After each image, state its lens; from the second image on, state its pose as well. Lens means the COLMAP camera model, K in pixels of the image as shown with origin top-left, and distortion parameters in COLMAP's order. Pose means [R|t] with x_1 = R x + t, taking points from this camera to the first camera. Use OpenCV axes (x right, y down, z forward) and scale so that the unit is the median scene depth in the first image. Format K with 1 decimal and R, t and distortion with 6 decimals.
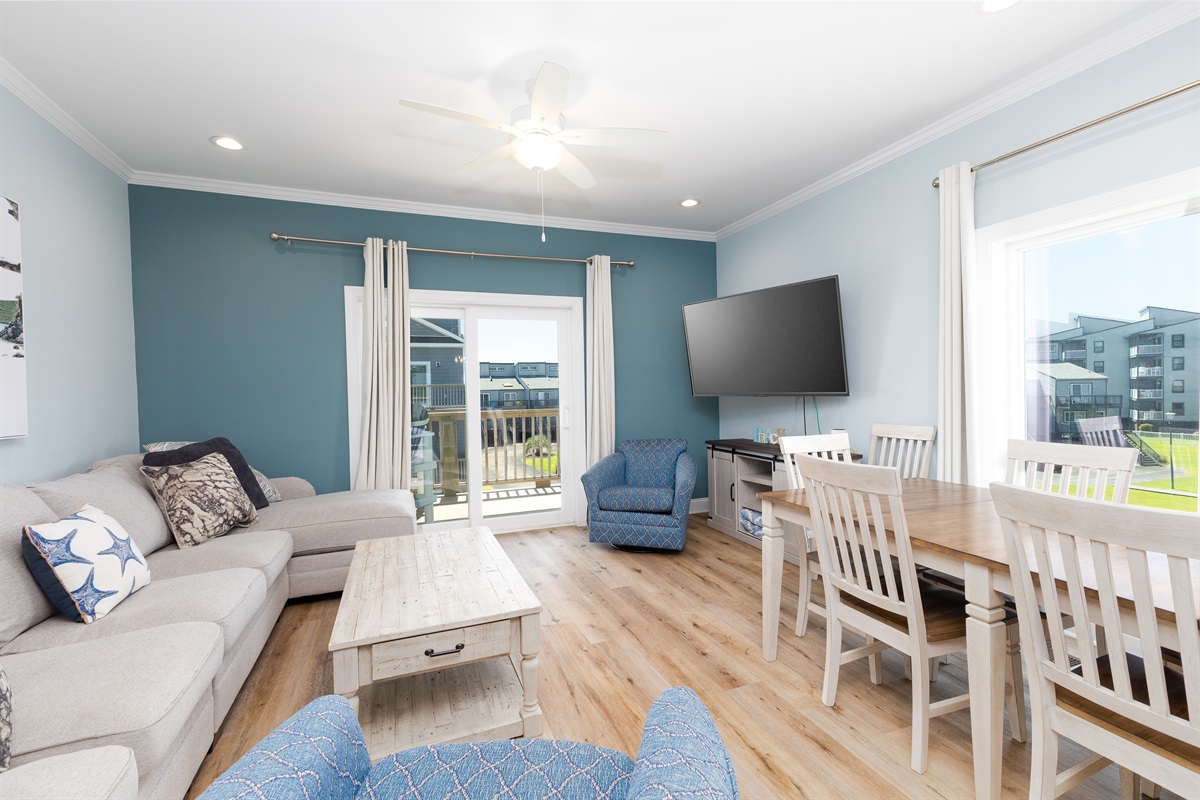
lens RADIAL K [[519.0, 0, 611.5], [0, 519.0, 398.4], [0, 0, 1]] dist [0.017493, 0.000164]
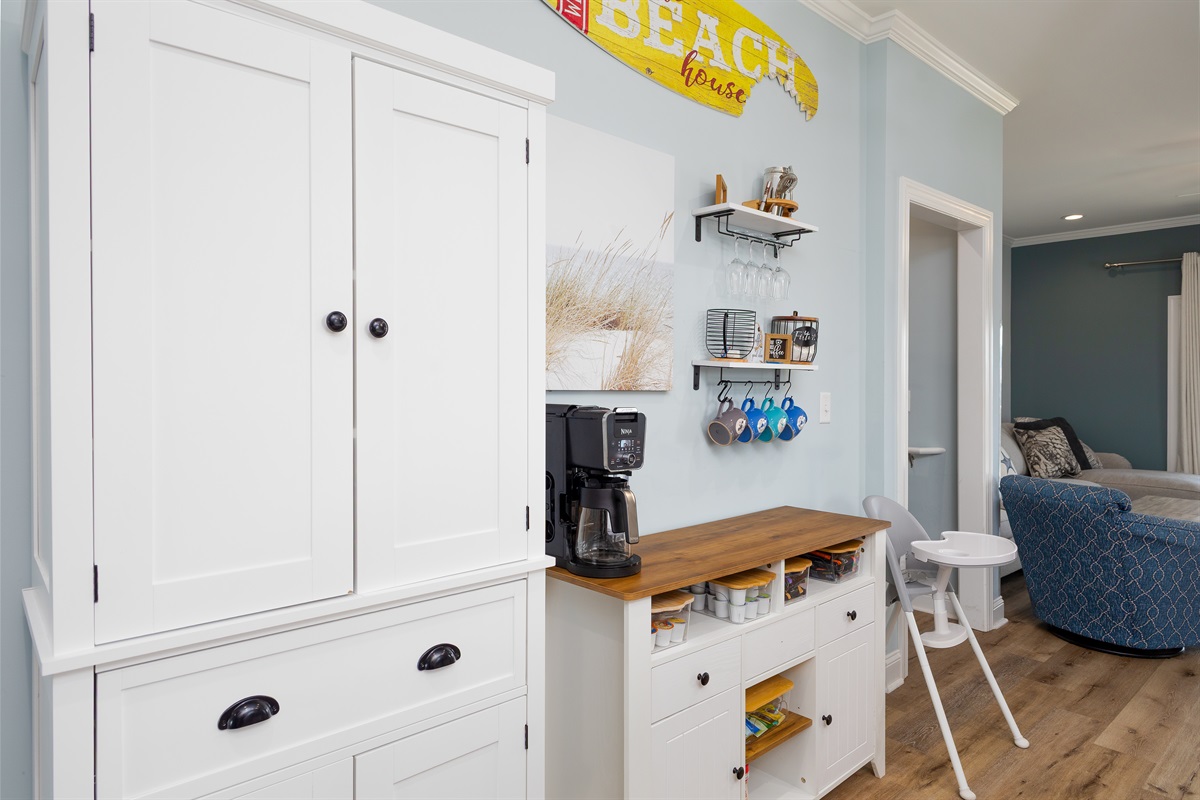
lens RADIAL K [[711.0, 0, 604.7], [0, 711.0, 388.7], [0, 0, 1]] dist [0.007372, -0.001657]
pose [[0.331223, 0.022600, -0.943282, 0.740050], [-0.026735, 0.999537, 0.014561, 0.004214], [0.943174, 0.020396, 0.331673, -0.895734]]
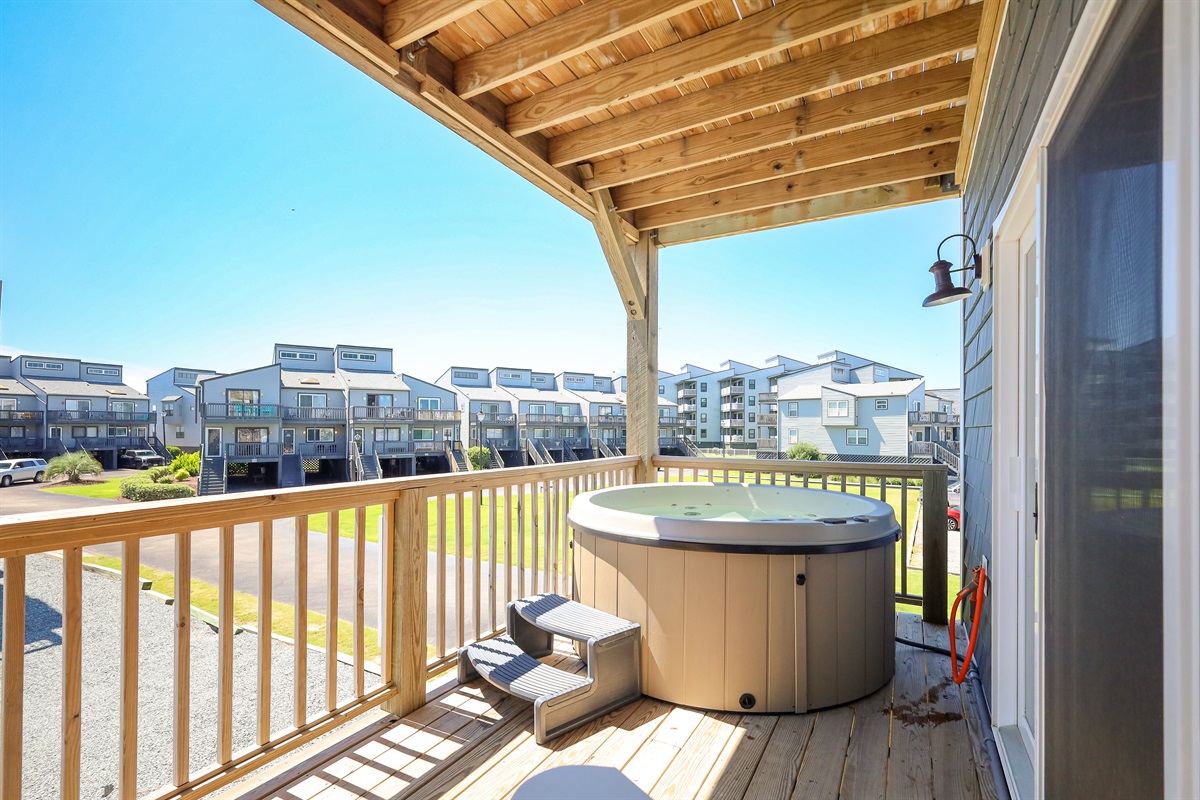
lens RADIAL K [[519.0, 0, 593.8], [0, 519.0, 397.9], [0, 0, 1]] dist [0.017493, 0.000164]
pose [[0.789983, 0.052384, 0.610886, -0.227183], [-0.026922, 0.998346, -0.050794, 0.010767], [-0.612537, 0.023680, 0.790087, 0.248946]]
